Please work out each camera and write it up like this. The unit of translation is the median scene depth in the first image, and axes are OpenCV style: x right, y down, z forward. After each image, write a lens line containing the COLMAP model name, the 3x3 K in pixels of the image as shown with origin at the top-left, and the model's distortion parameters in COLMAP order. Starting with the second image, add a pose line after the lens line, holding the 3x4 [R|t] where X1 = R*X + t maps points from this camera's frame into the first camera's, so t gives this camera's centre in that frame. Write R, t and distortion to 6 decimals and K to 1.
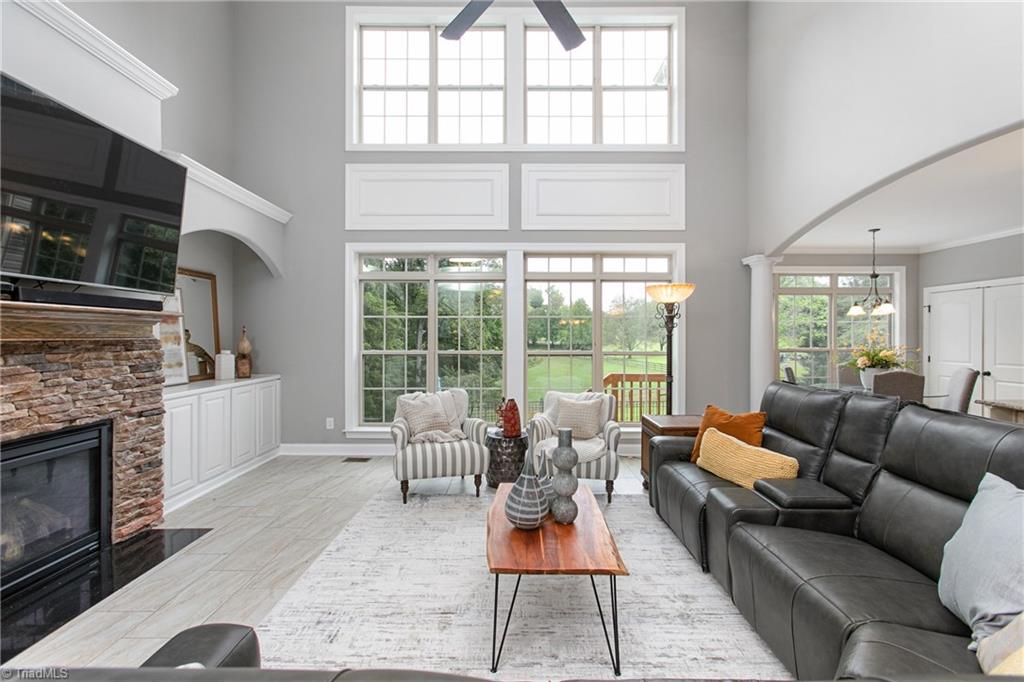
lens RADIAL K [[460.2, 0, 512.0], [0, 460.2, 336.9], [0, 0, 1]] dist [-0.027222, 0.016370]
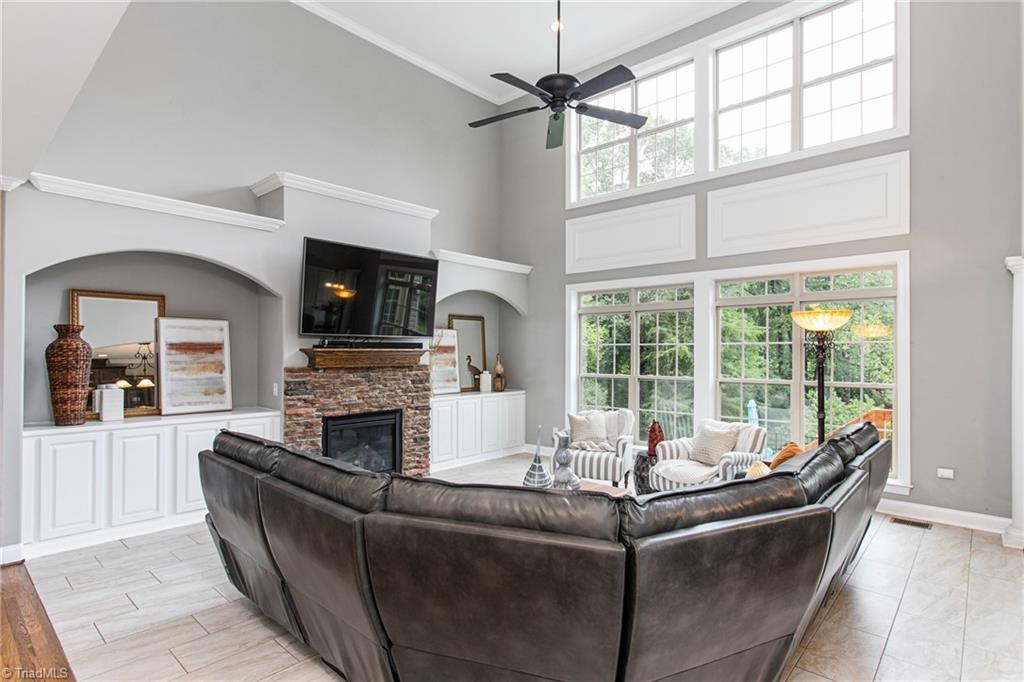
lens RADIAL K [[534.1, 0, 511.4], [0, 534.1, 355.1], [0, 0, 1]] dist [0.001578, 0.000448]
pose [[0.746145, 0.002694, -0.665778, 0.751853], [-0.001877, 0.999996, 0.001943, -0.033687], [0.665781, -0.000201, 0.746147, -0.251548]]
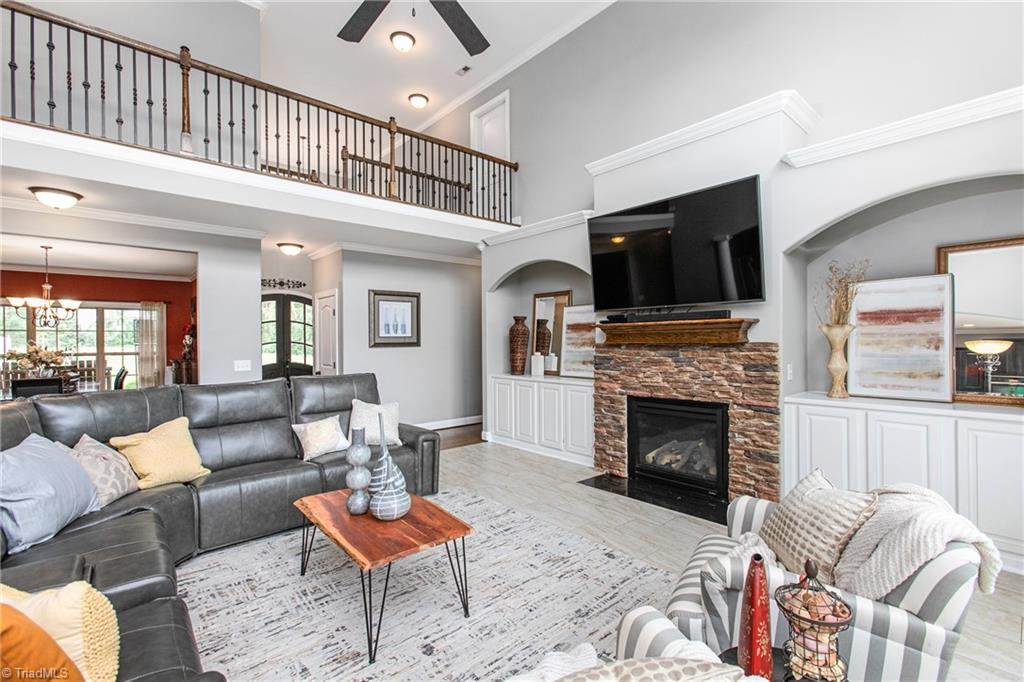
lens RADIAL K [[460.2, 0, 512.0], [0, 460.2, 336.9], [0, 0, 1]] dist [-0.027222, 0.016370]
pose [[-0.746516, 0.004639, -0.665352, 0.386019], [0.009726, 0.999945, -0.003941, -0.009441], [0.665297, -0.009413, -0.746520, 1.392635]]
